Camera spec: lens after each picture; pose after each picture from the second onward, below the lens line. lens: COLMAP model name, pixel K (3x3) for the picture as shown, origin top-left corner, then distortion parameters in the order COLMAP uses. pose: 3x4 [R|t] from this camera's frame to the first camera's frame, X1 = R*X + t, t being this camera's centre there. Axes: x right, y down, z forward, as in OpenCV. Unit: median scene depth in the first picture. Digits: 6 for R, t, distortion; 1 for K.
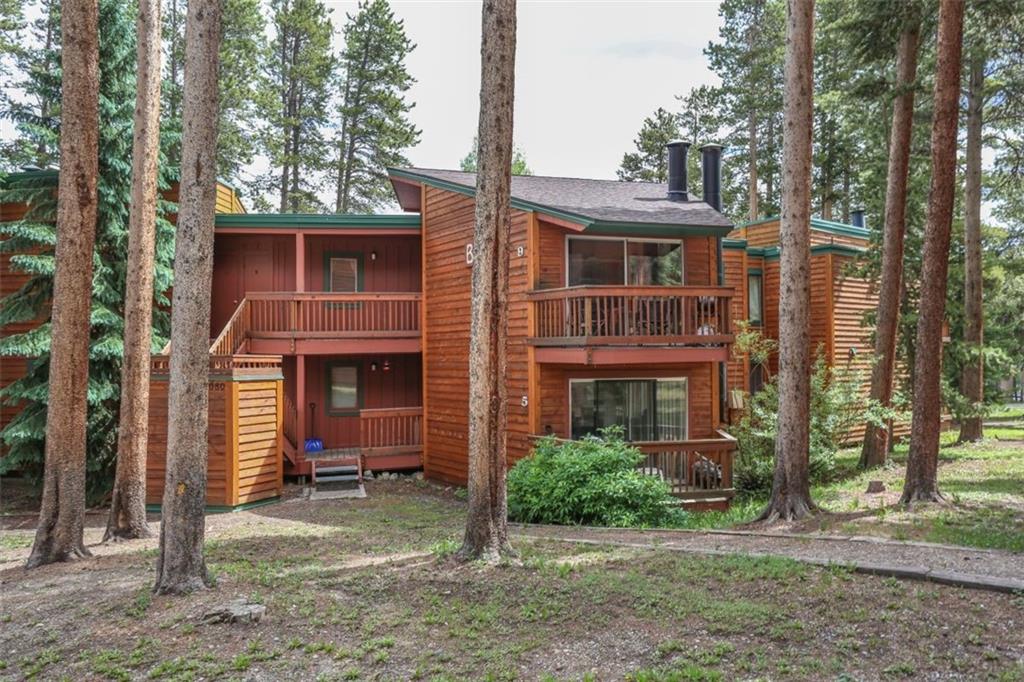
lens RADIAL K [[780.2, 0, 508.5], [0, 780.2, 396.5], [0, 0, 1]] dist [-0.025435, -0.000326]
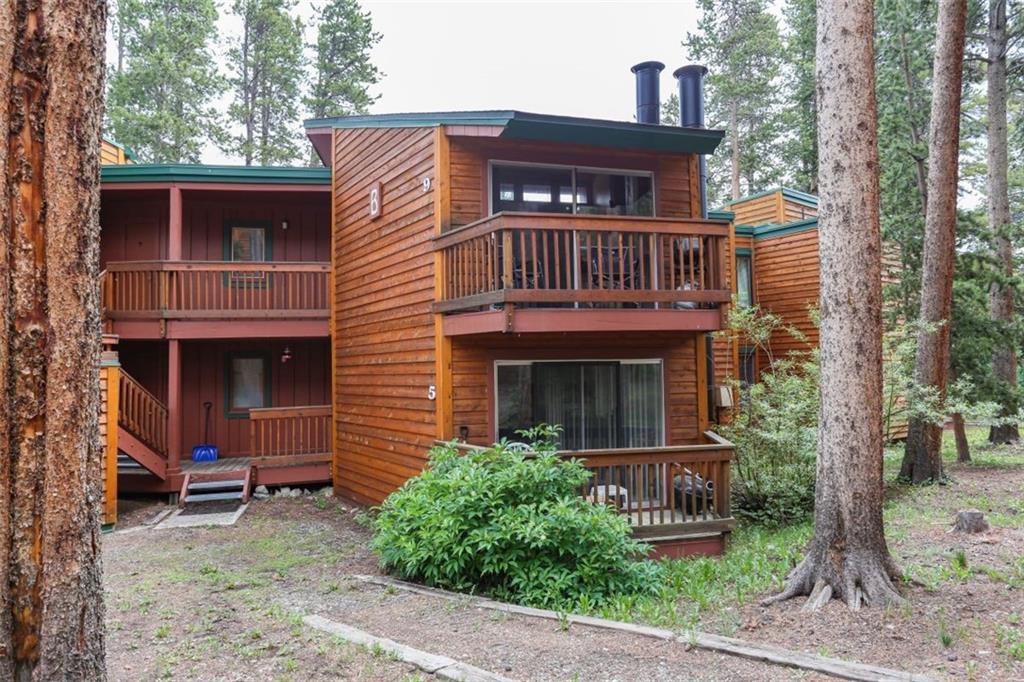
lens RADIAL K [[656.0, 0, 515.5], [0, 656.0, 383.9], [0, 0, 1]] dist [-0.034958, 0.003870]
pose [[0.999895, -0.006923, -0.012730, 0.099430], [0.006477, 0.999375, -0.034745, 0.018656], [0.012963, 0.034659, 0.999315, 0.387927]]
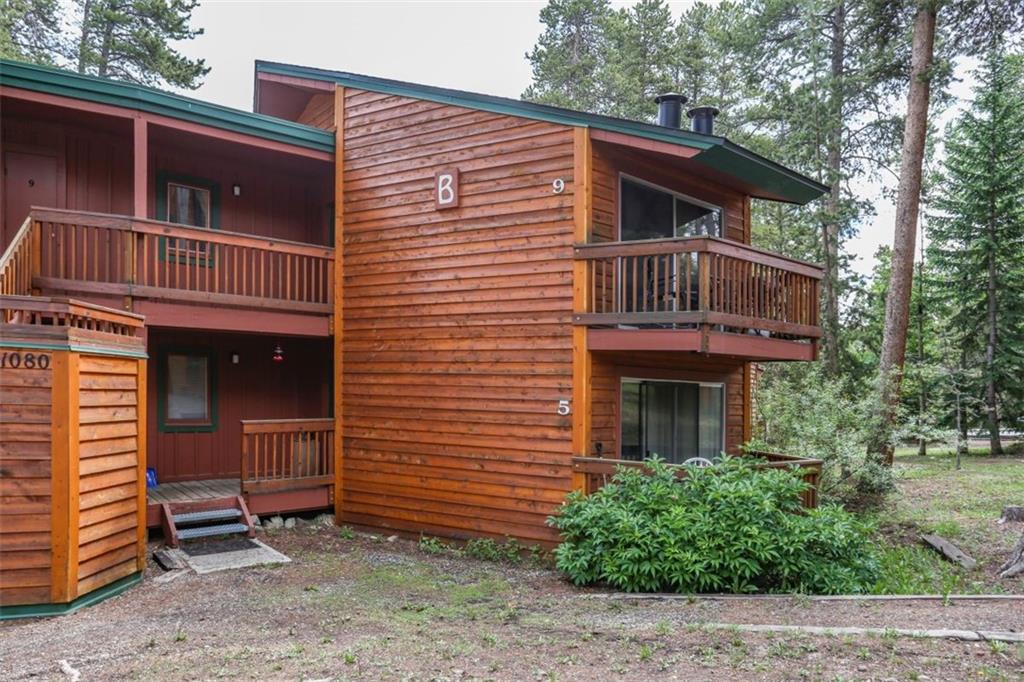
lens RADIAL K [[710.6, 0, 506.5], [0, 710.6, 440.8], [0, 0, 1]] dist [-0.021646, 0.004597]
pose [[0.900430, 0.004217, 0.434981, -0.280445], [-0.011713, 0.999825, 0.014555, 0.025604], [-0.434843, -0.018201, 0.900322, 0.442515]]
